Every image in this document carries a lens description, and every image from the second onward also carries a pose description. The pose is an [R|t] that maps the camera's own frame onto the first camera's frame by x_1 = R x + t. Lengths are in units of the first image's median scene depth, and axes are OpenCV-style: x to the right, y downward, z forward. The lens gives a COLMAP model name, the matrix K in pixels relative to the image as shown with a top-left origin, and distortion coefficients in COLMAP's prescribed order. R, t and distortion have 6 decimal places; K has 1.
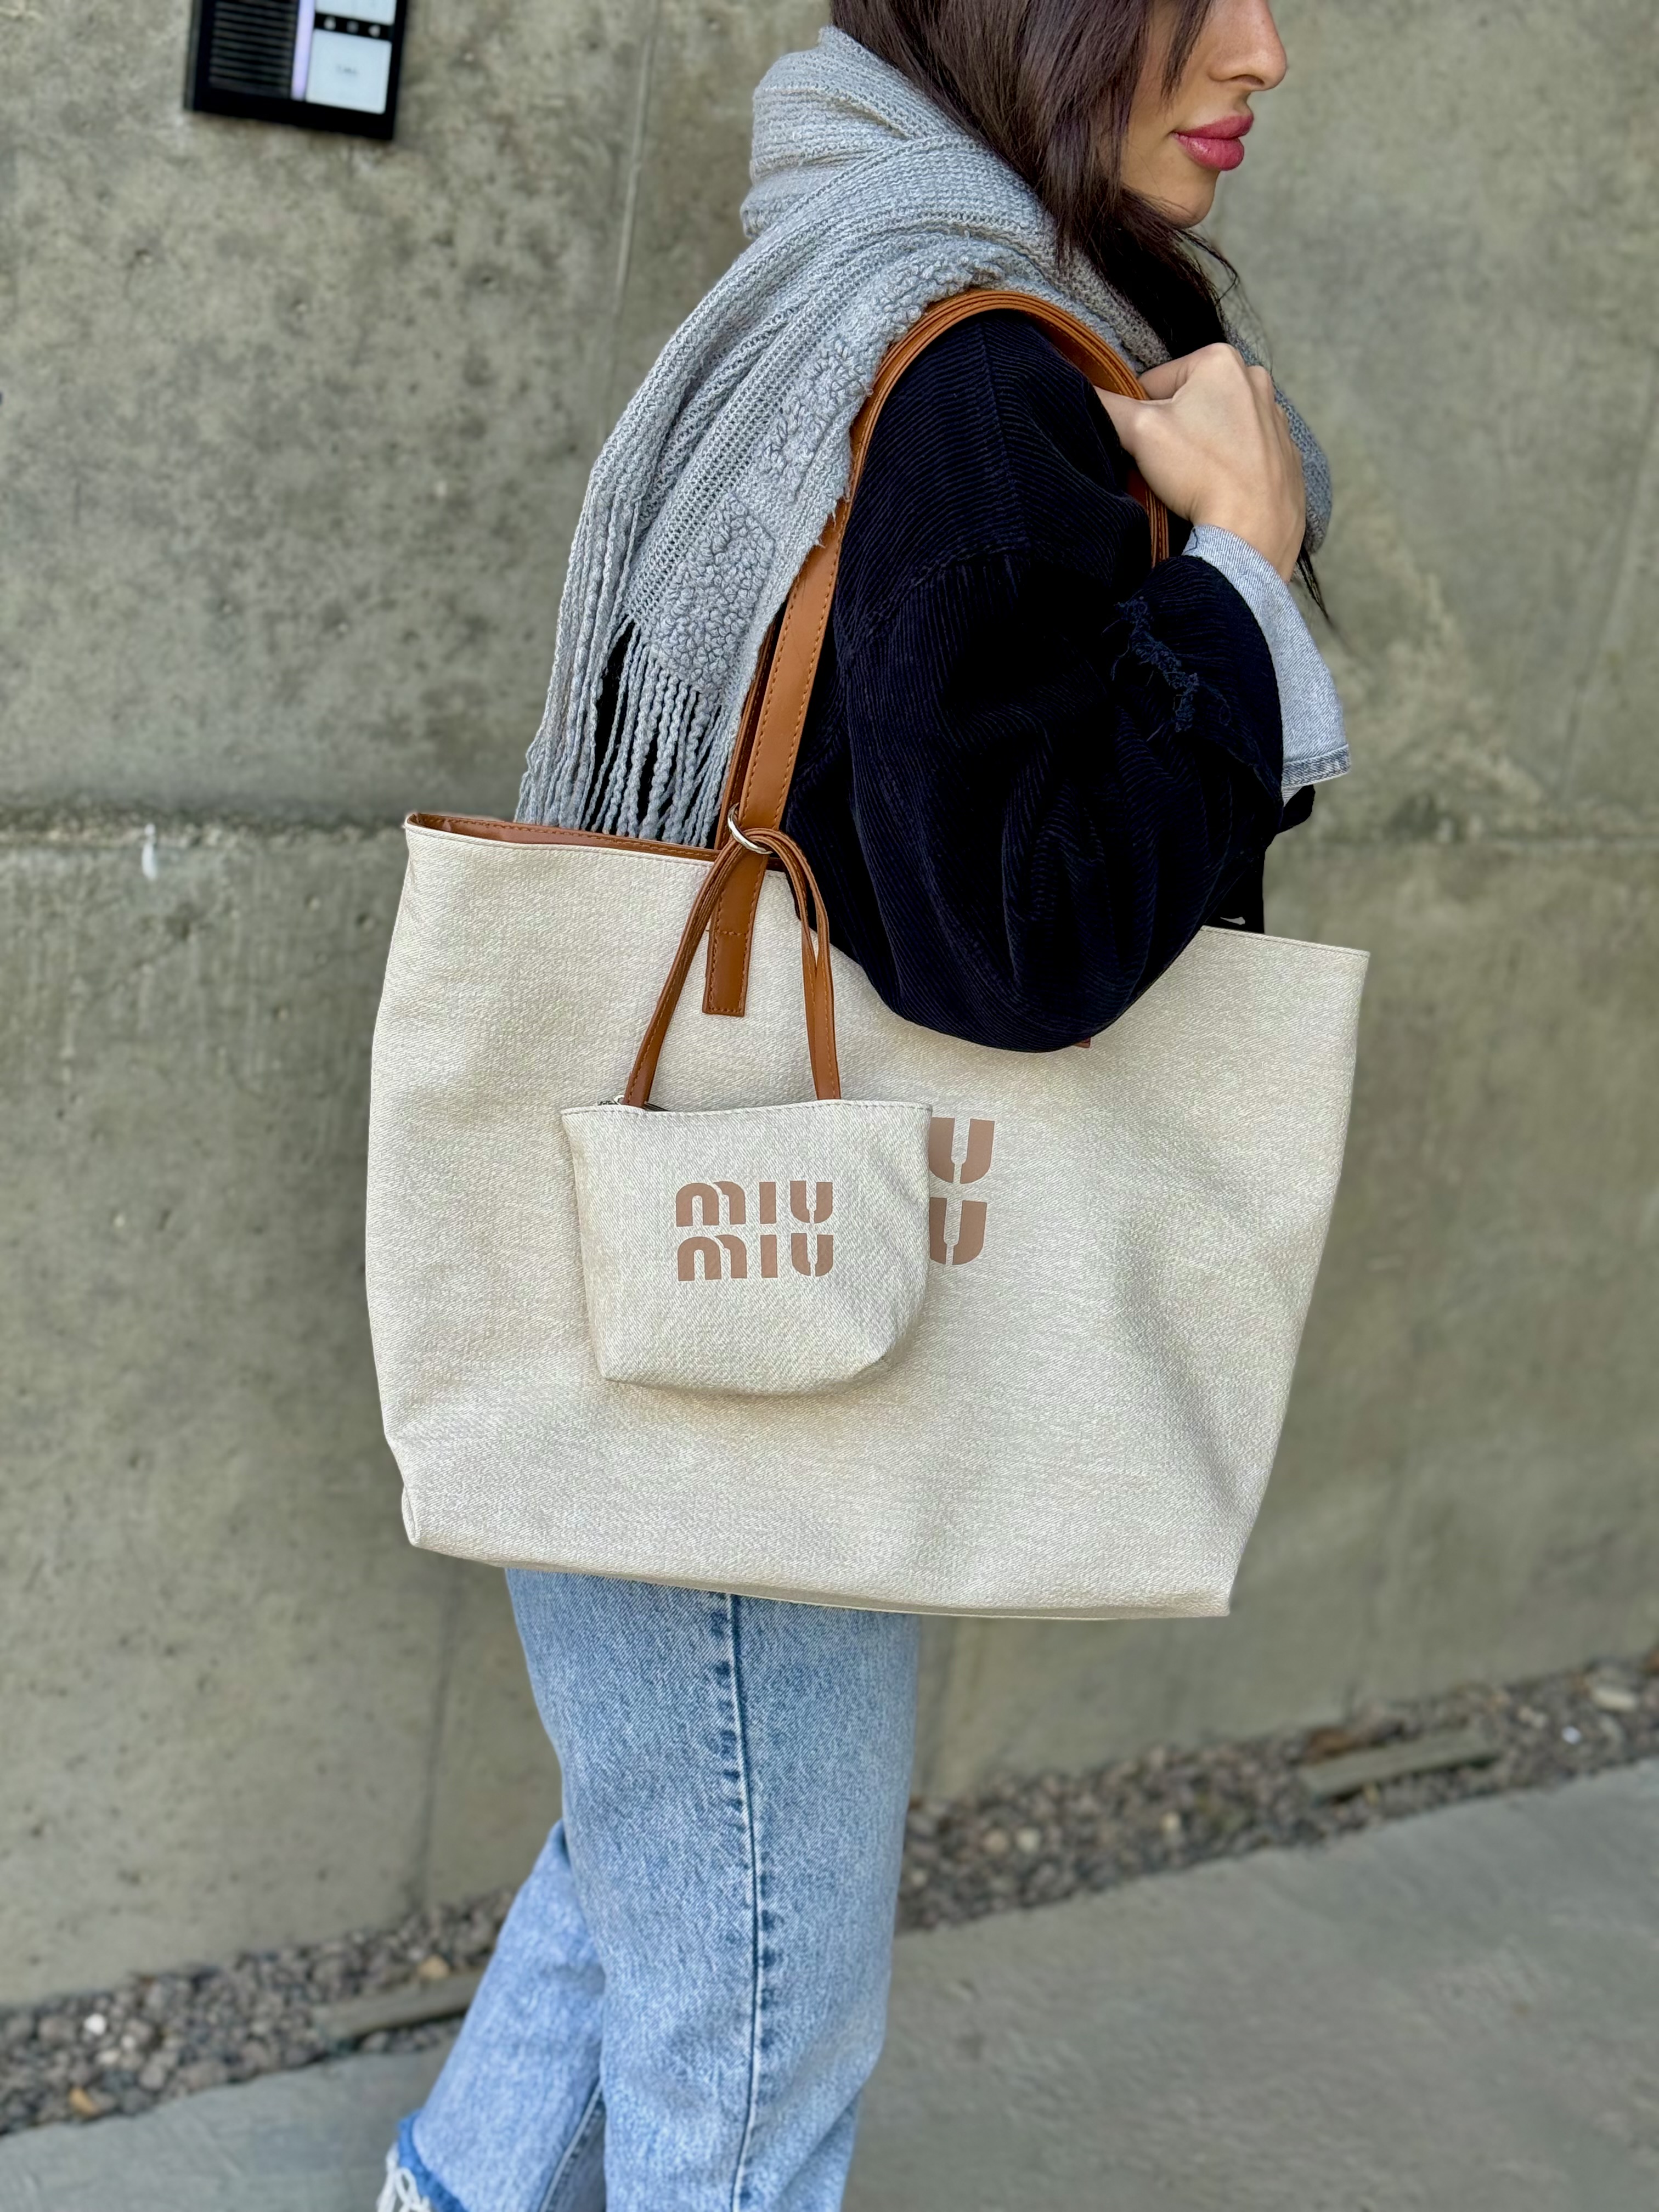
lens RADIAL K [[3148.1, 0, 842.8], [0, 3148.1, 1101.2], [0, 0, 1]] dist [0.197812, -0.341568]
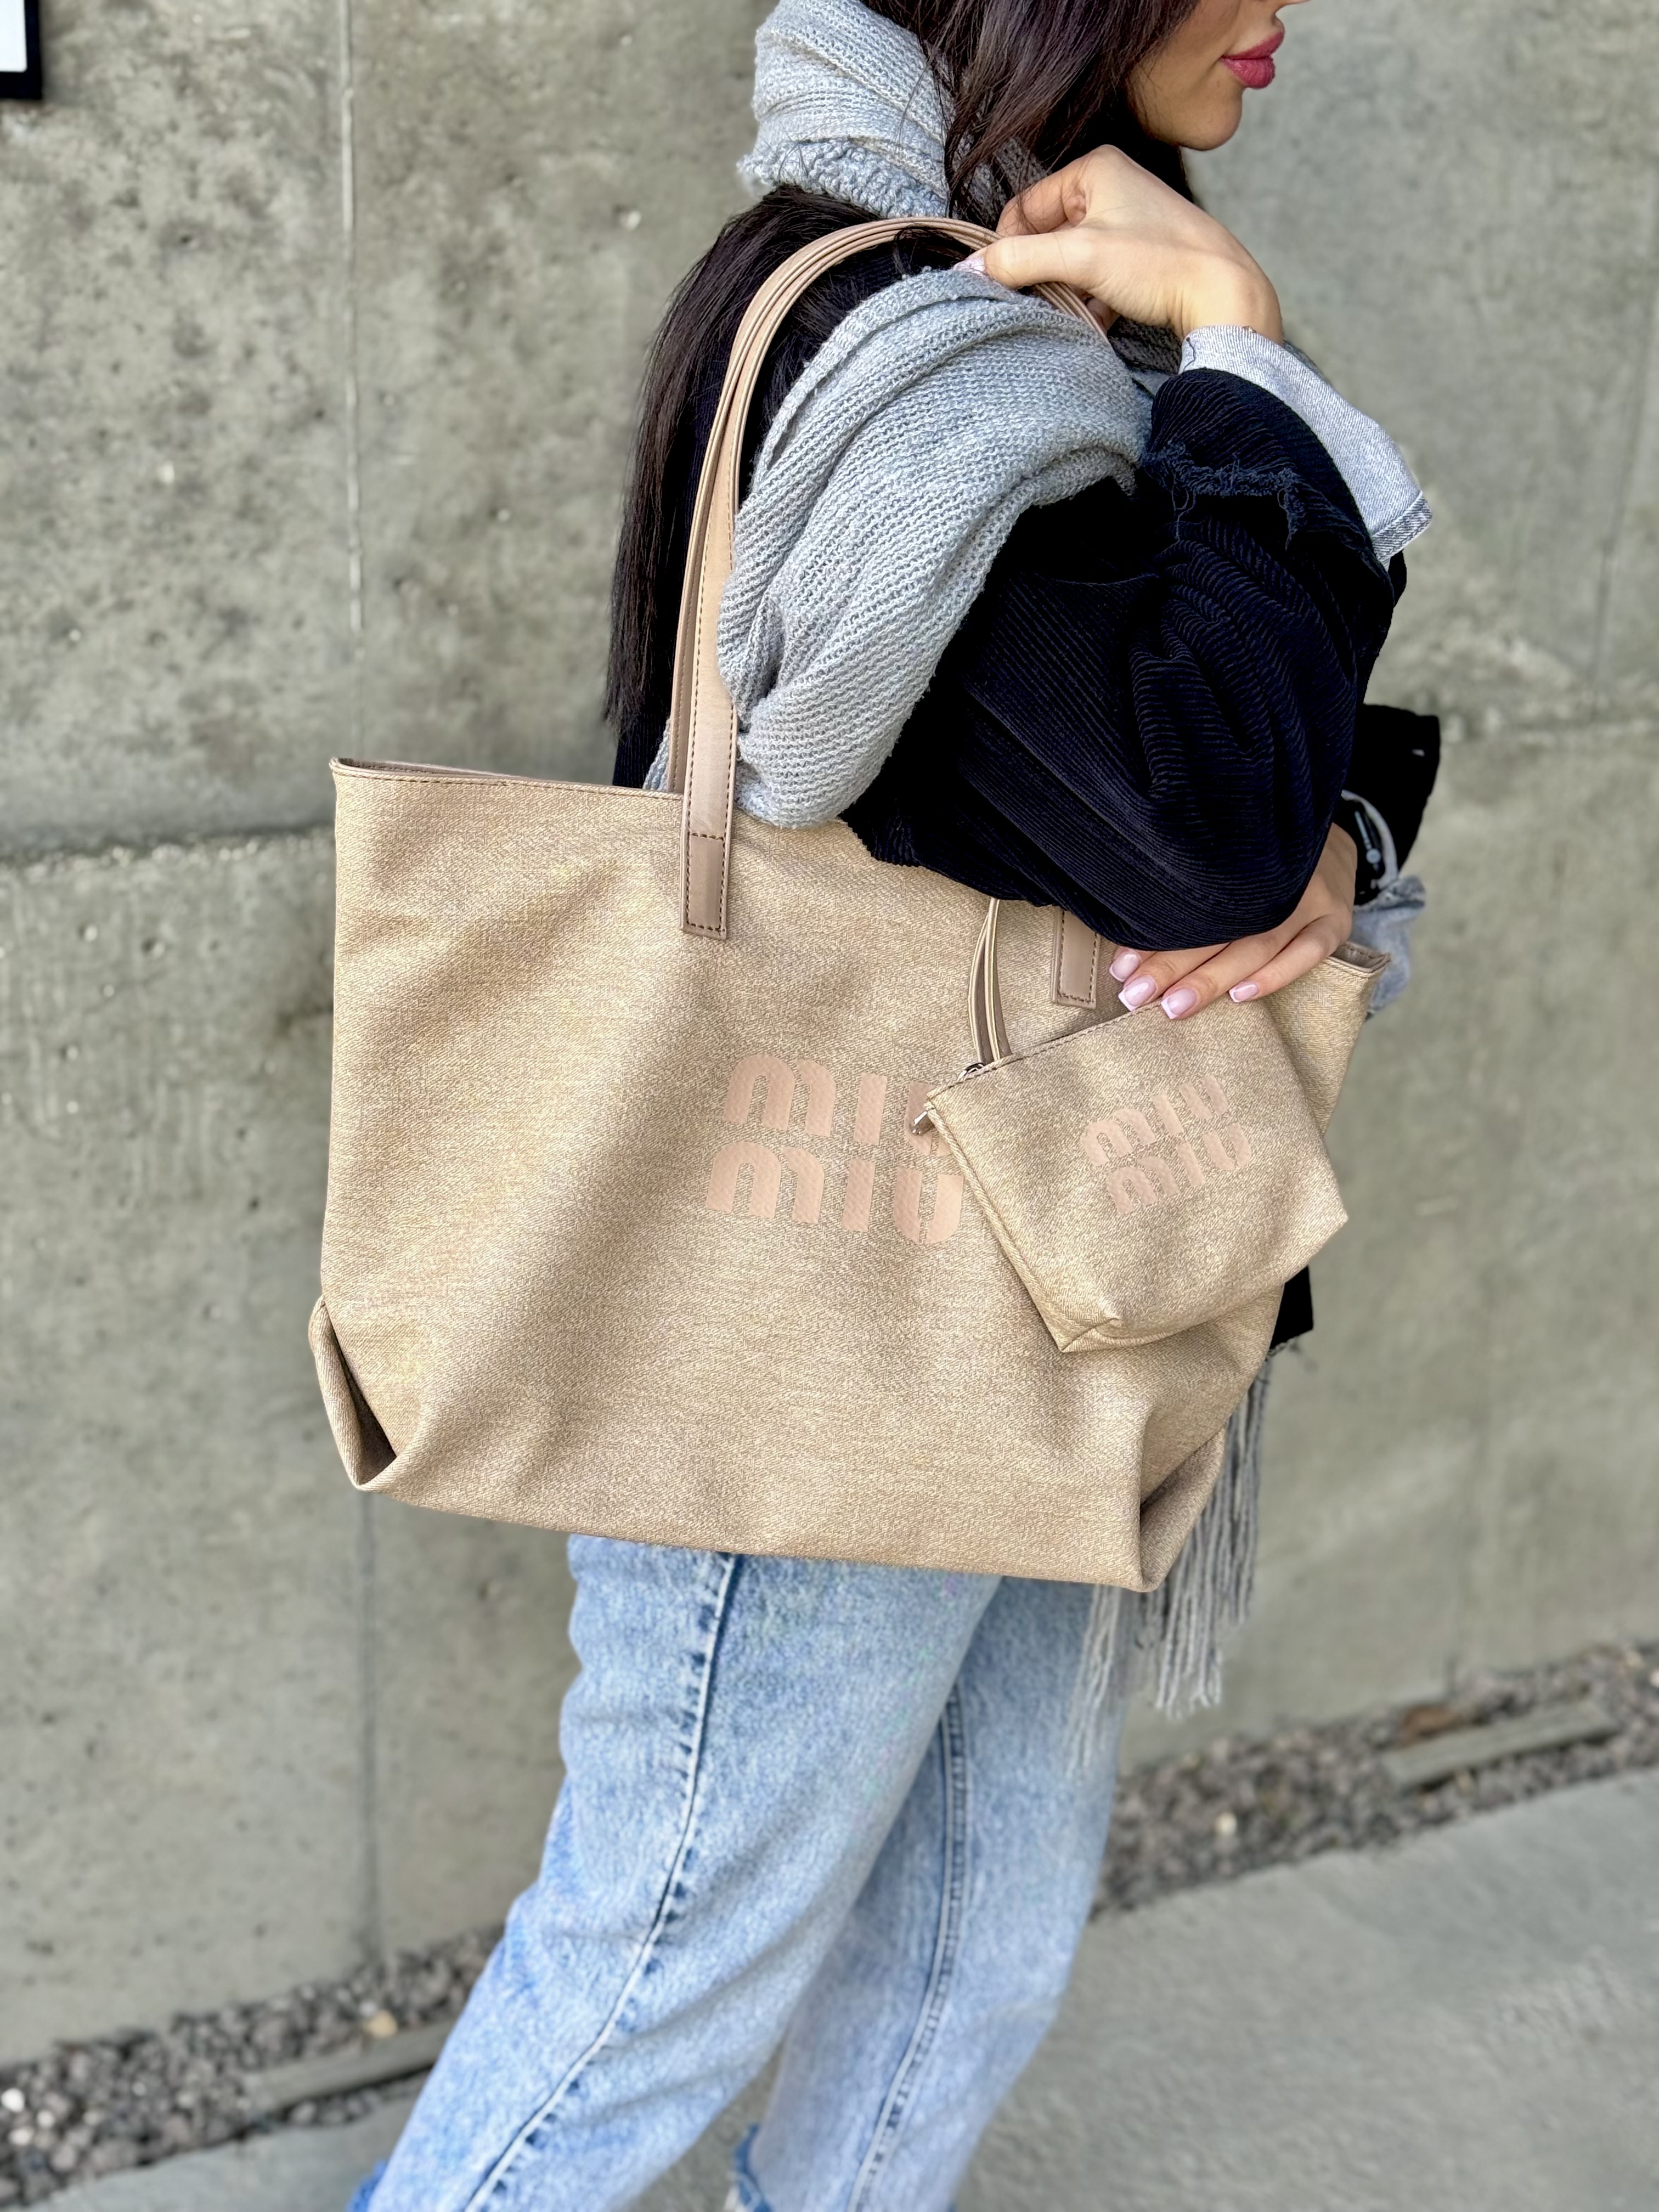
lens RADIAL K [[3136.4, 0, 829.5], [0, 3136.4, 1106.0], [0, 0, 1]] dist [0.224311, -0.521590]
pose [[0.987431, -0.055120, -0.148126, 0.162962], [0.063317, 0.996679, 0.051200, -0.041552], [0.144812, -0.059935, 0.987642, 0.104001]]
